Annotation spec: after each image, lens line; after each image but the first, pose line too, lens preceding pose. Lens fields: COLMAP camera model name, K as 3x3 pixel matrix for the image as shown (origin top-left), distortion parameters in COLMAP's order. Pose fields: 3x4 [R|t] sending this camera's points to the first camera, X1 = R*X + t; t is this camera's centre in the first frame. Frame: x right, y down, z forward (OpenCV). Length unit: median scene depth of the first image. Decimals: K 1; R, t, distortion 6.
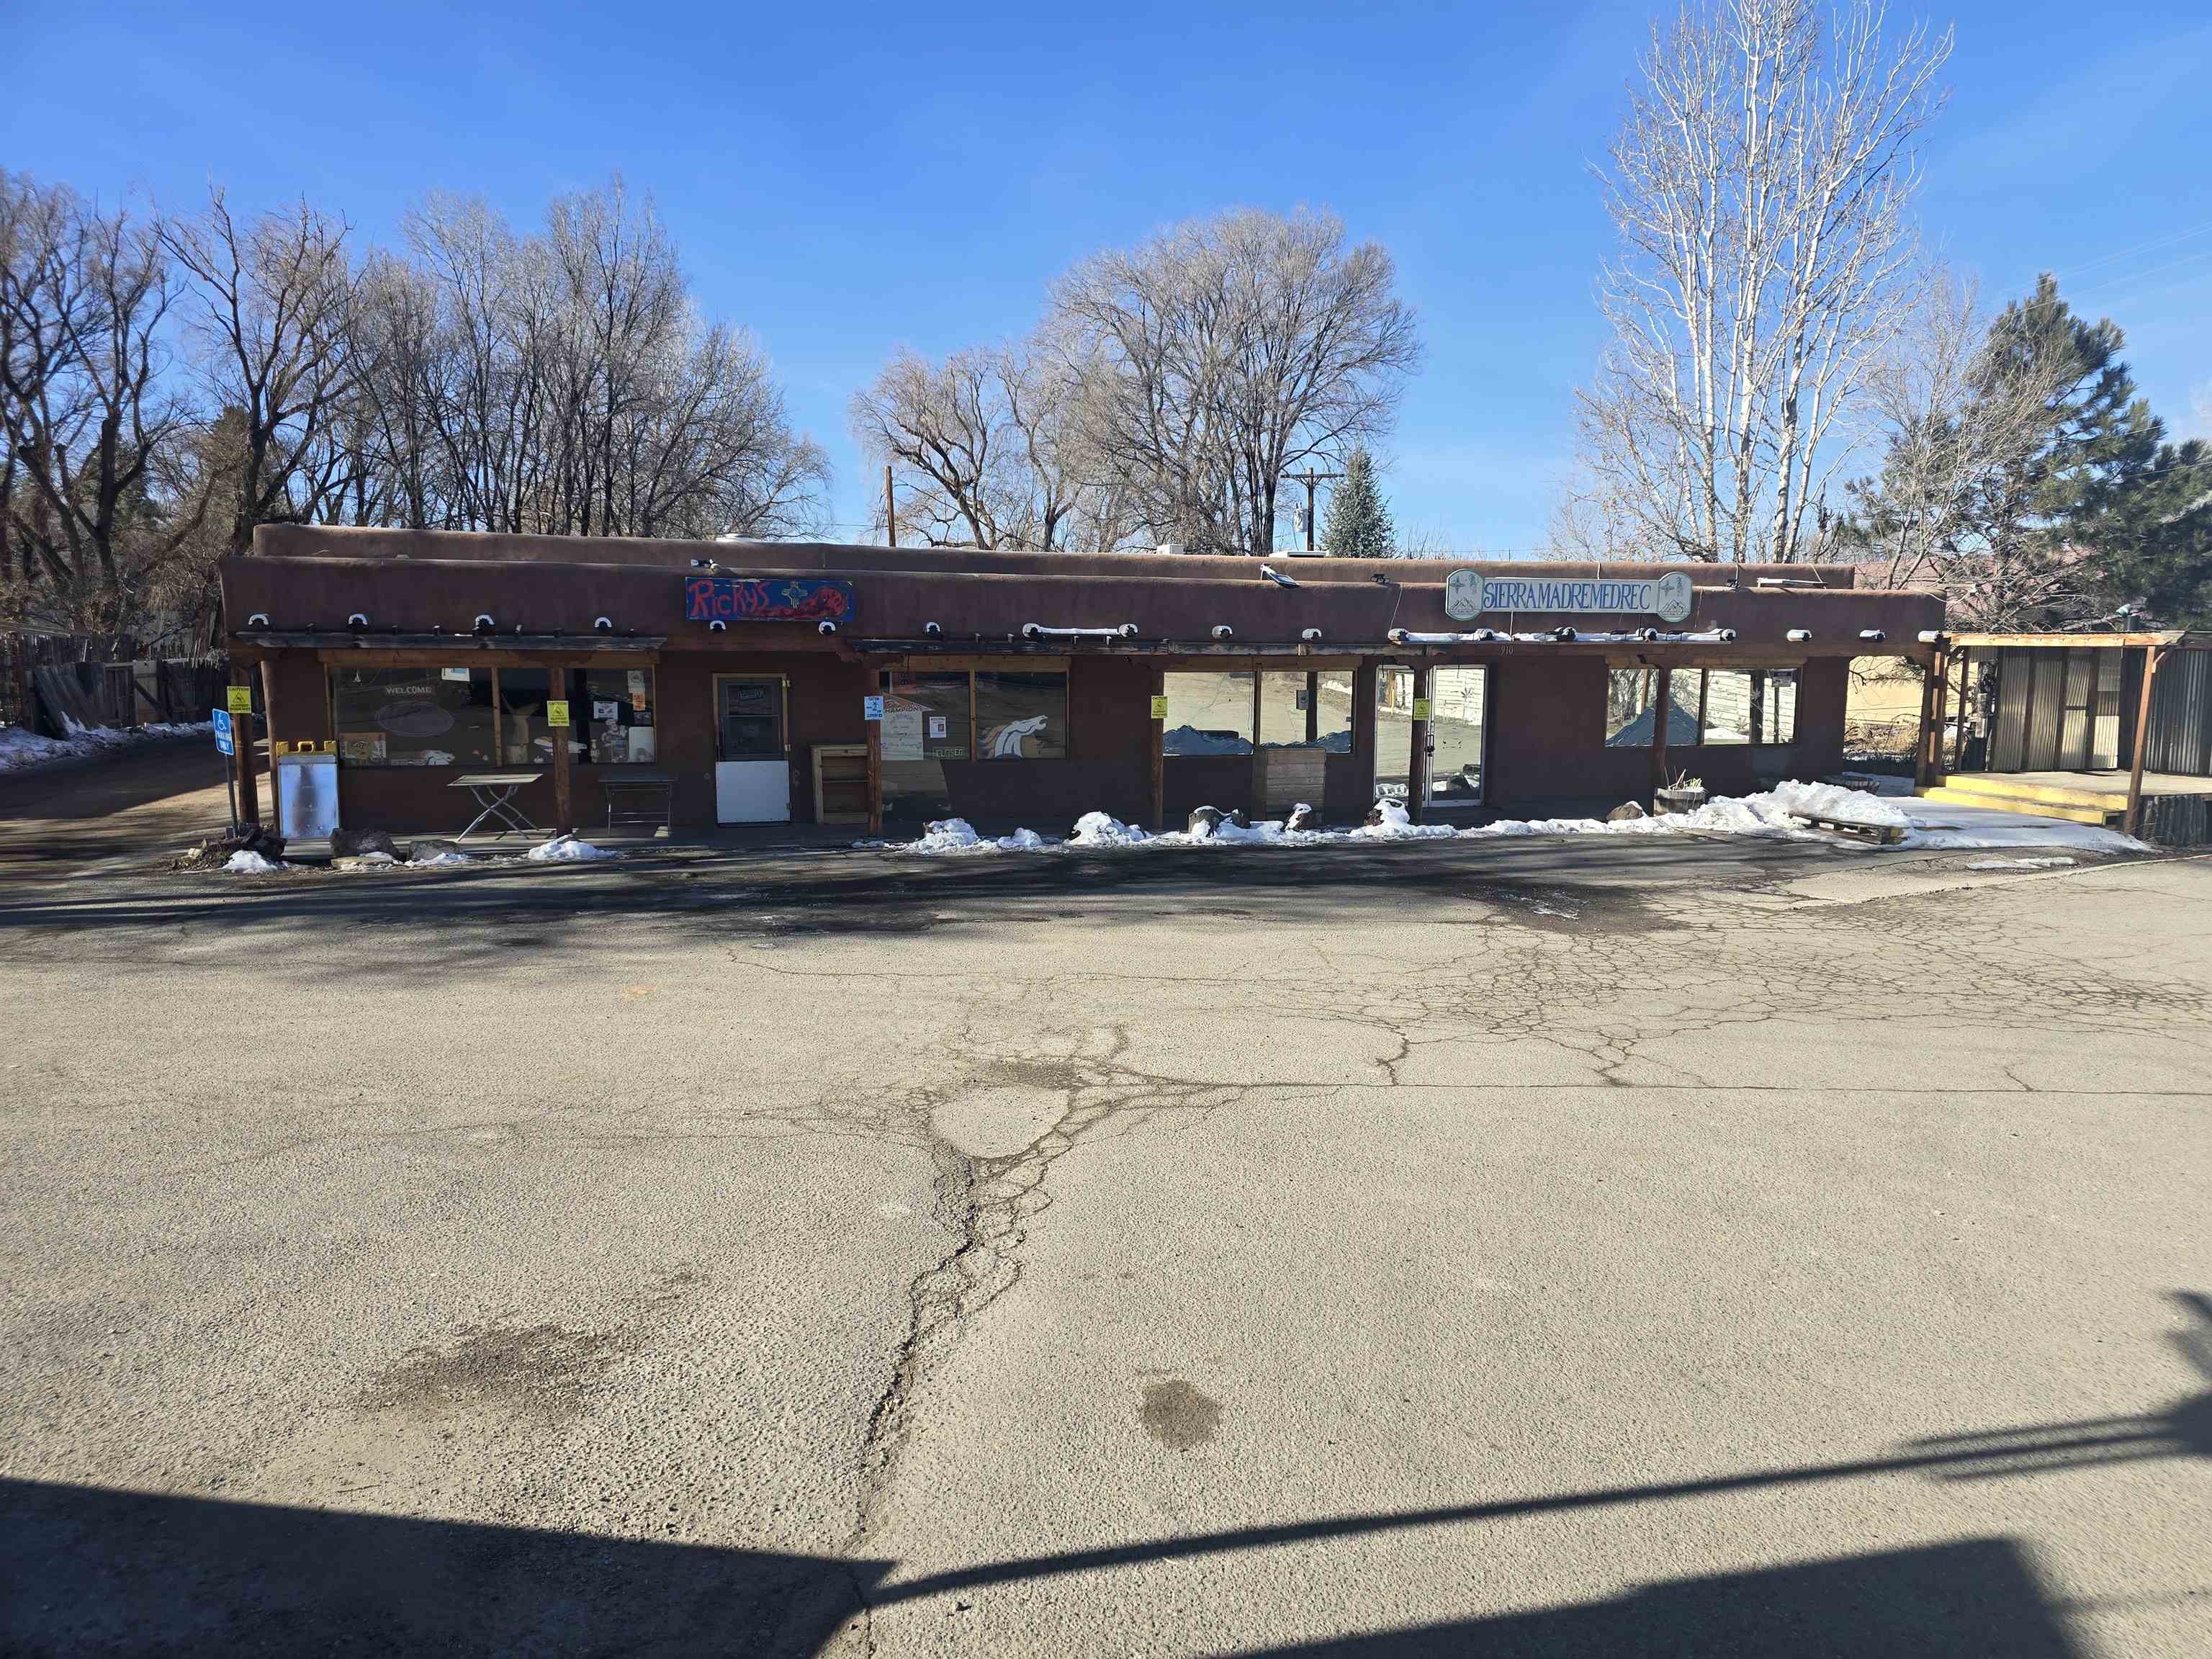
lens RADIAL K [[1420.7, 0, 1129.9], [0, 1420.7, 841.0], [0, 0, 1]] dist [0.071799, -0.062577]
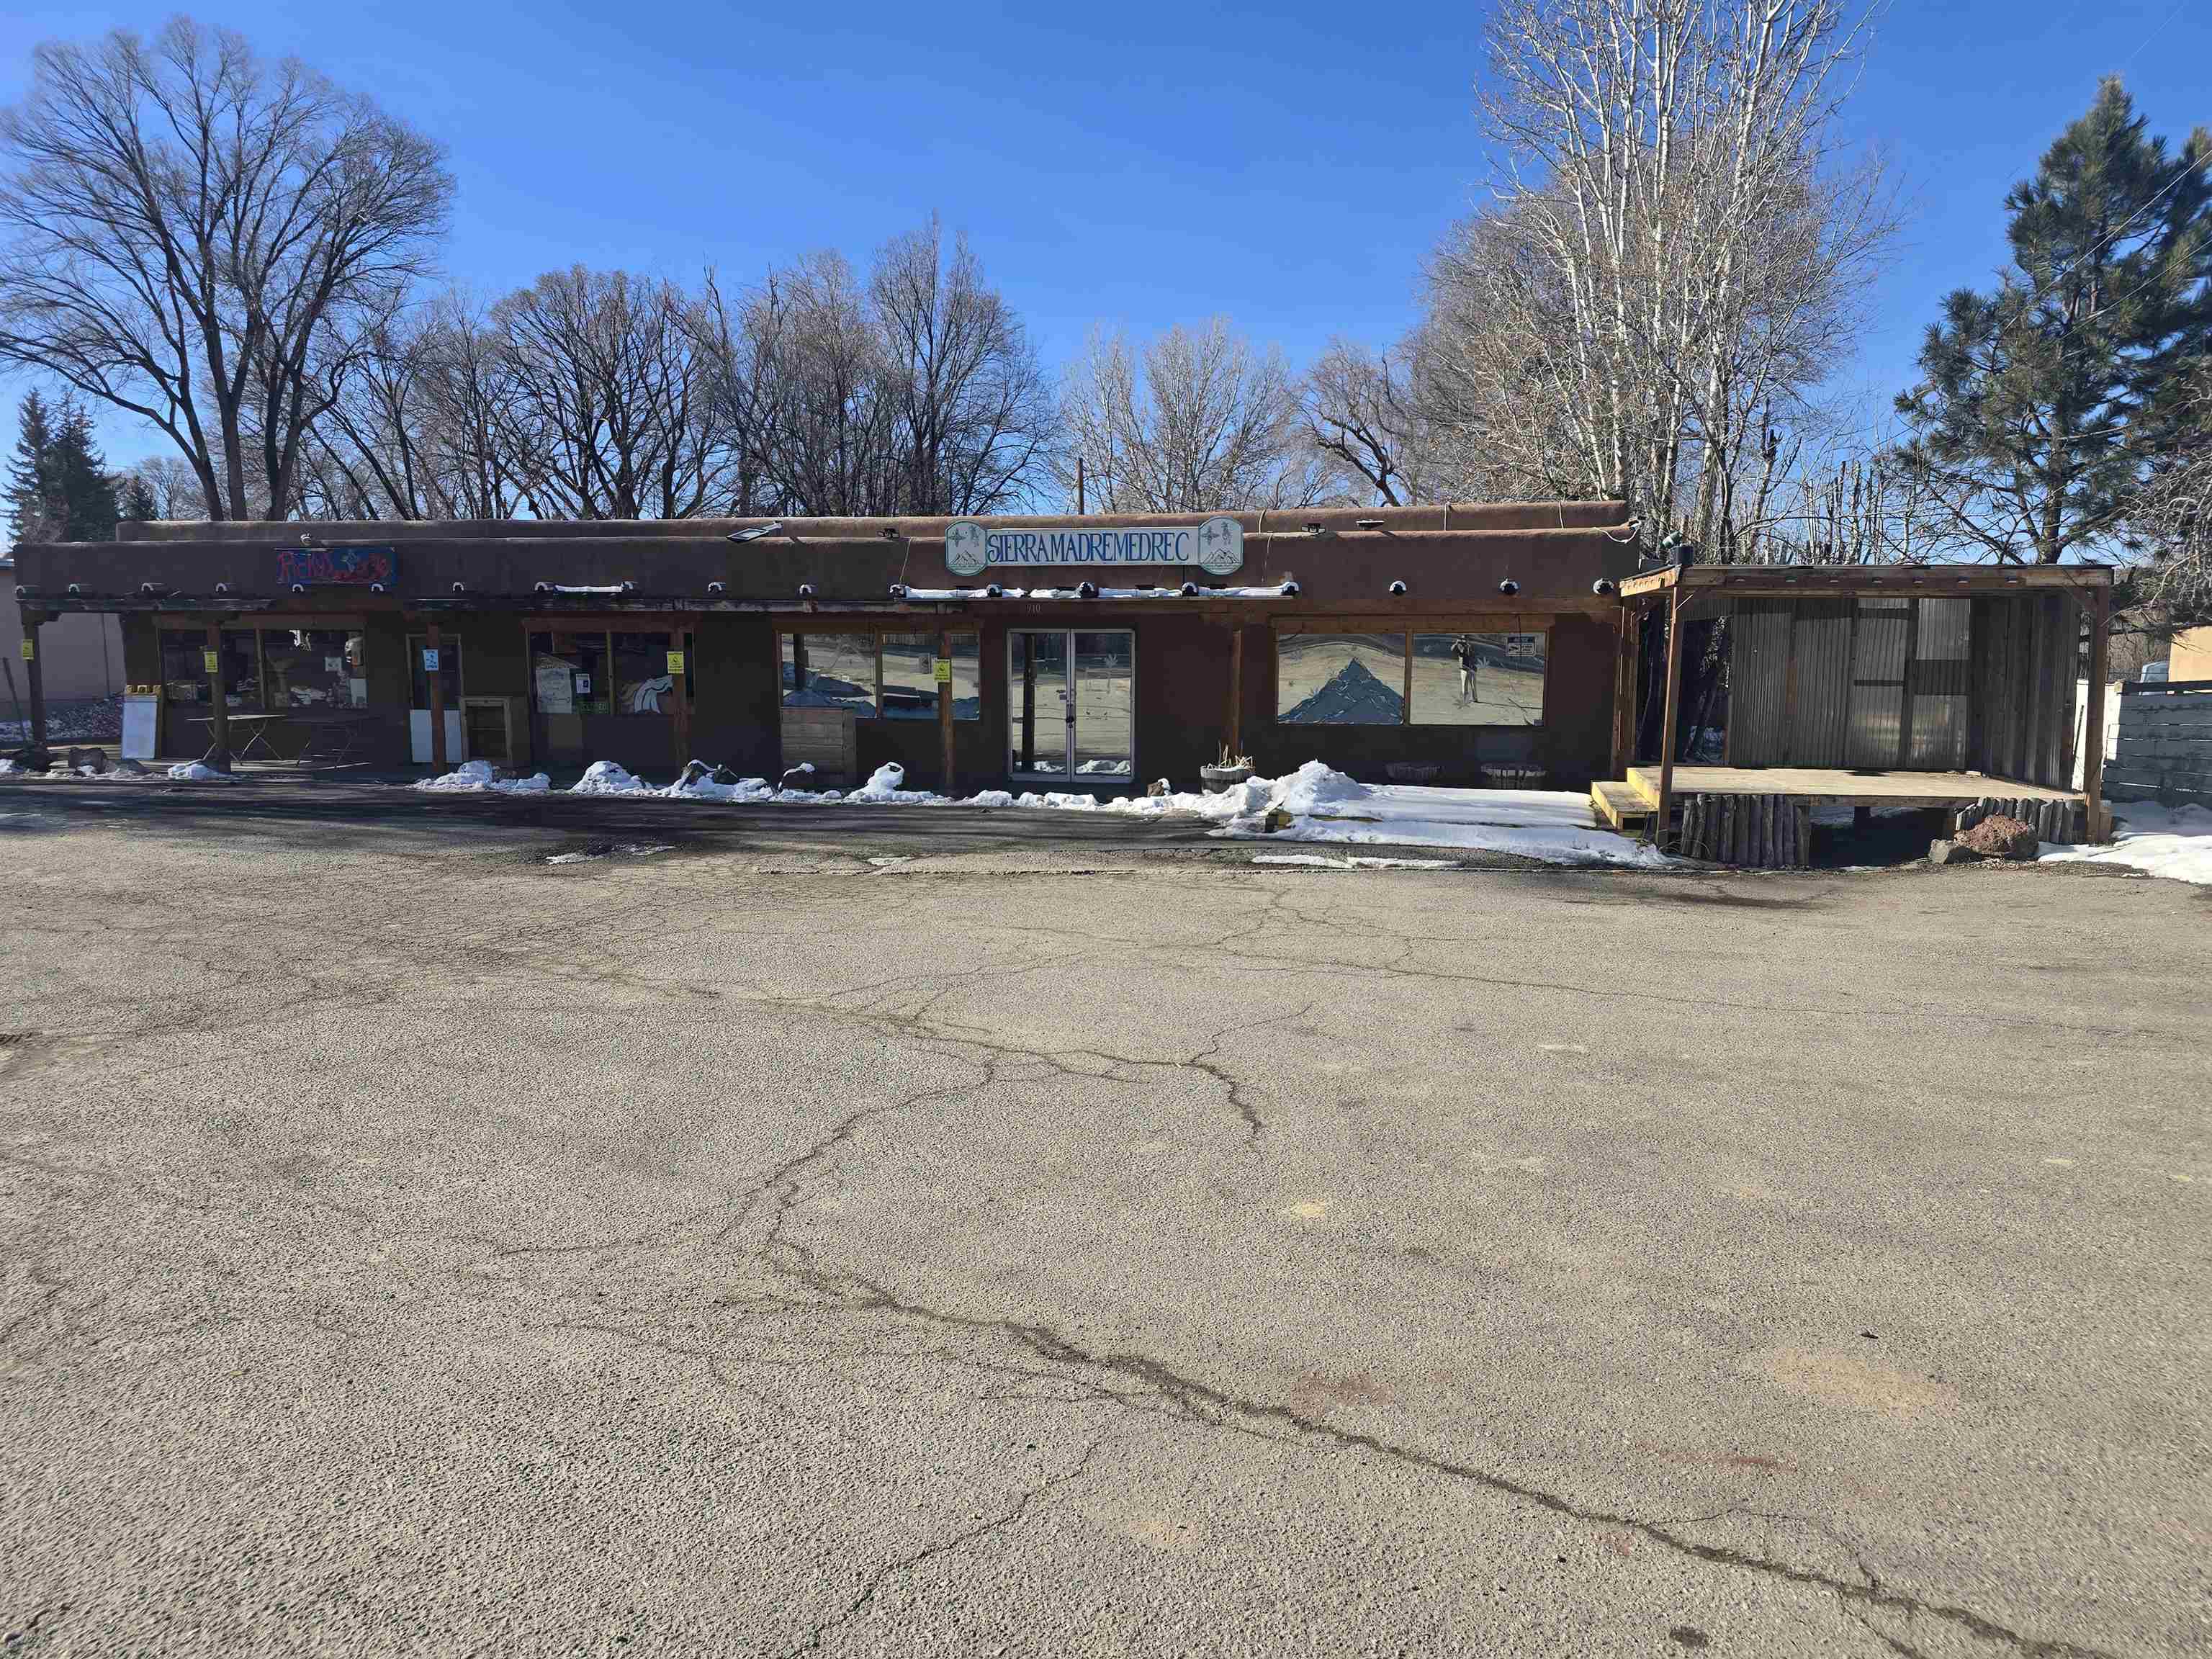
lens RADIAL K [[1420.7, 0, 1129.9], [0, 1420.7, 841.0], [0, 0, 1]] dist [0.071799, -0.062577]
pose [[0.884612, 0.061083, -0.462309, 0.769763], [-0.062463, 0.997971, 0.012337, 0.001439], [0.462125, 0.017963, 0.886633, 0.220127]]
